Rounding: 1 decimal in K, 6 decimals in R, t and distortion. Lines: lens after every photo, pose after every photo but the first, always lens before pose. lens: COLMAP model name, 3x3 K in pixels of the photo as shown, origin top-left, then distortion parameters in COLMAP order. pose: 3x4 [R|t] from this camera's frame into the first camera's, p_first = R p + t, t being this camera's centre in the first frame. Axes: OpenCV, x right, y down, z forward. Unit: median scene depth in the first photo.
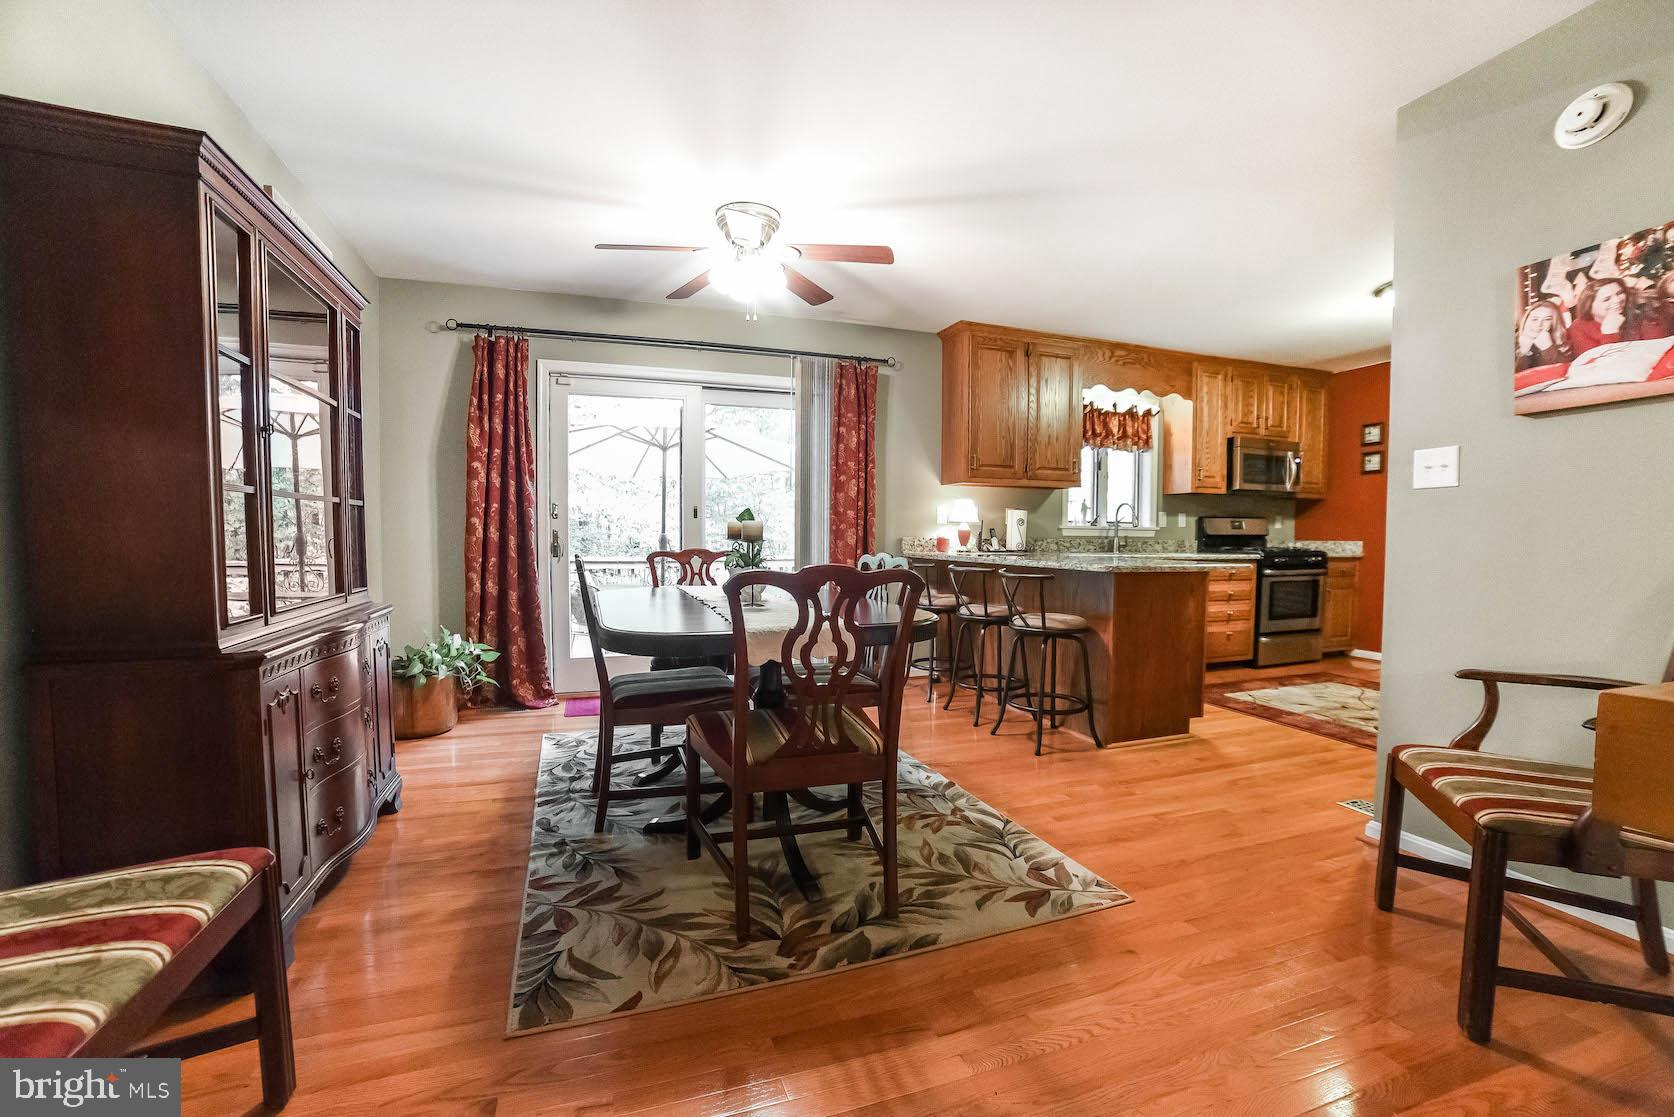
lens RADIAL K [[698.9, 0, 839.8], [0, 698.9, 572.1], [0, 0, 1]] dist [-0.075027, 0.034500]
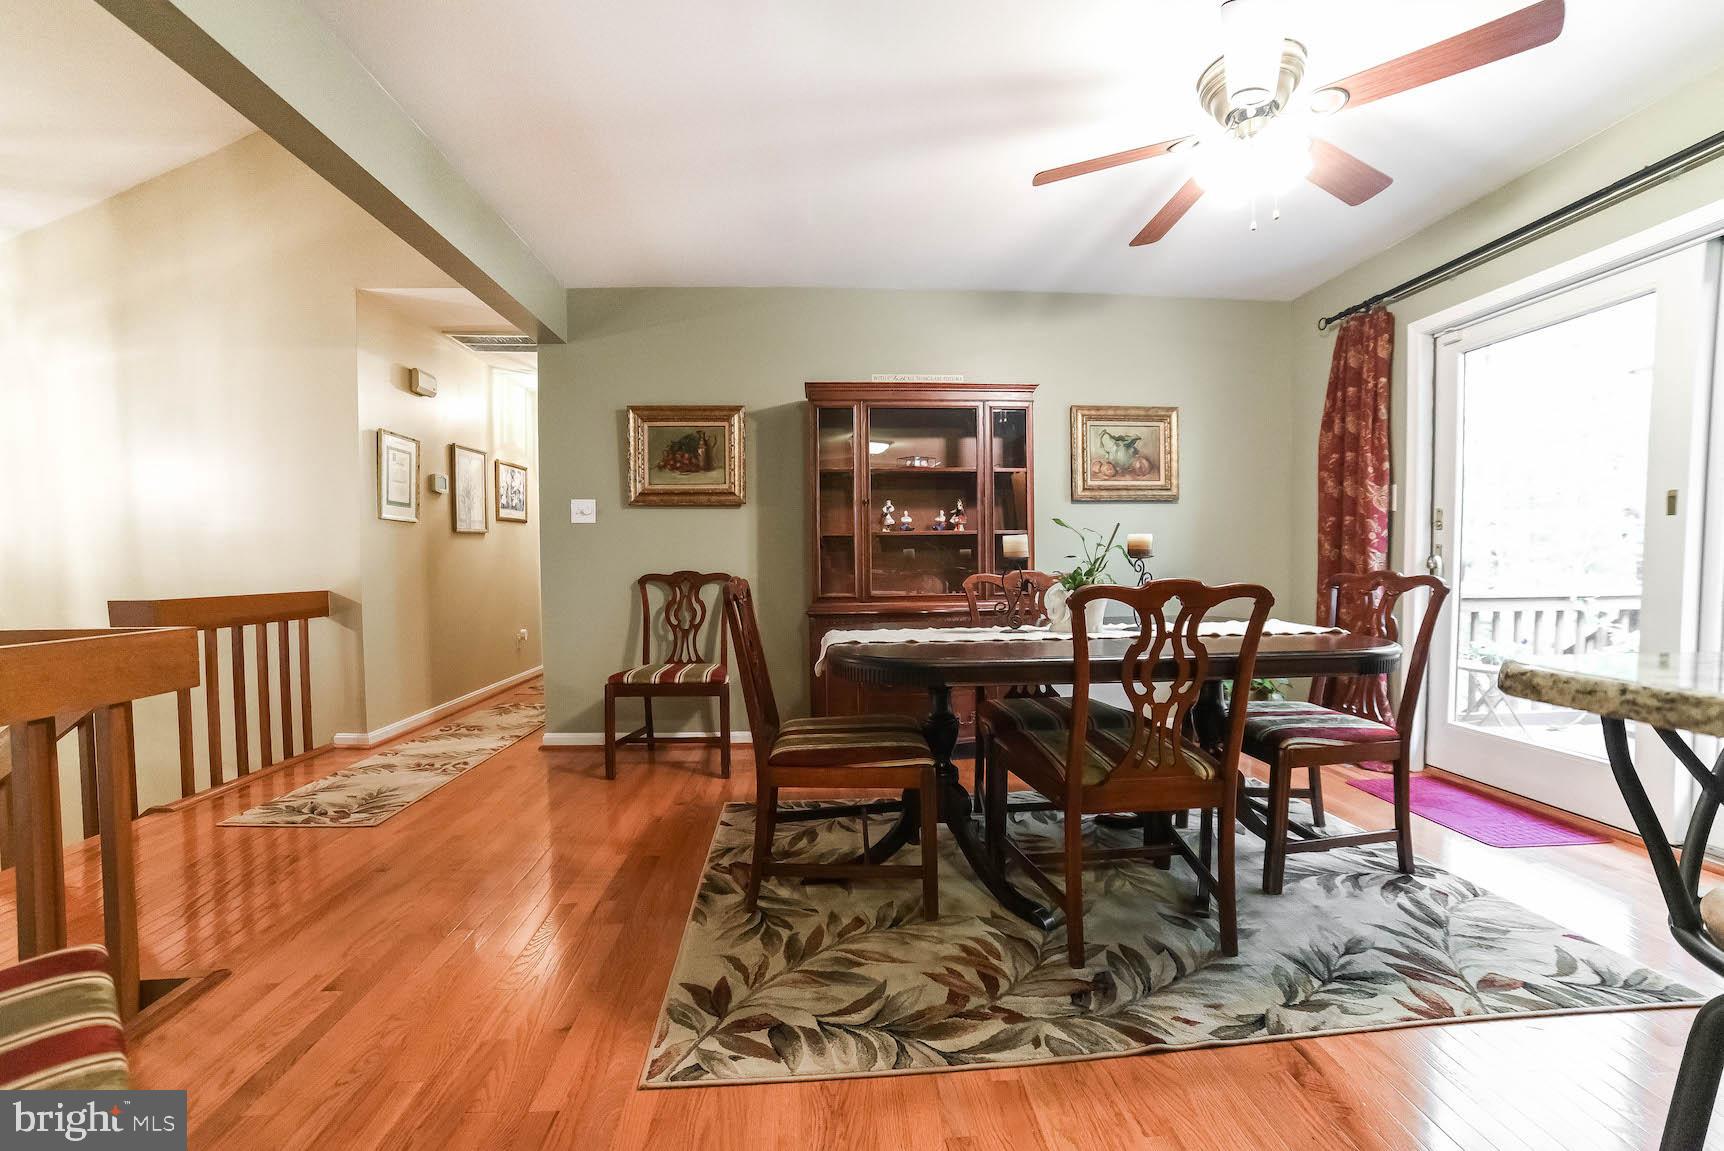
lens RADIAL K [[691.0, 0, 855.6], [0, 691.0, 588.2], [0, 0, 1]] dist [-0.095619, 0.040892]
pose [[-0.281040, 0.033563, -0.959109, 0.771922], [-0.042962, 0.997946, 0.047510, -0.042167], [0.958734, 0.054557, -0.279021, 1.060000]]
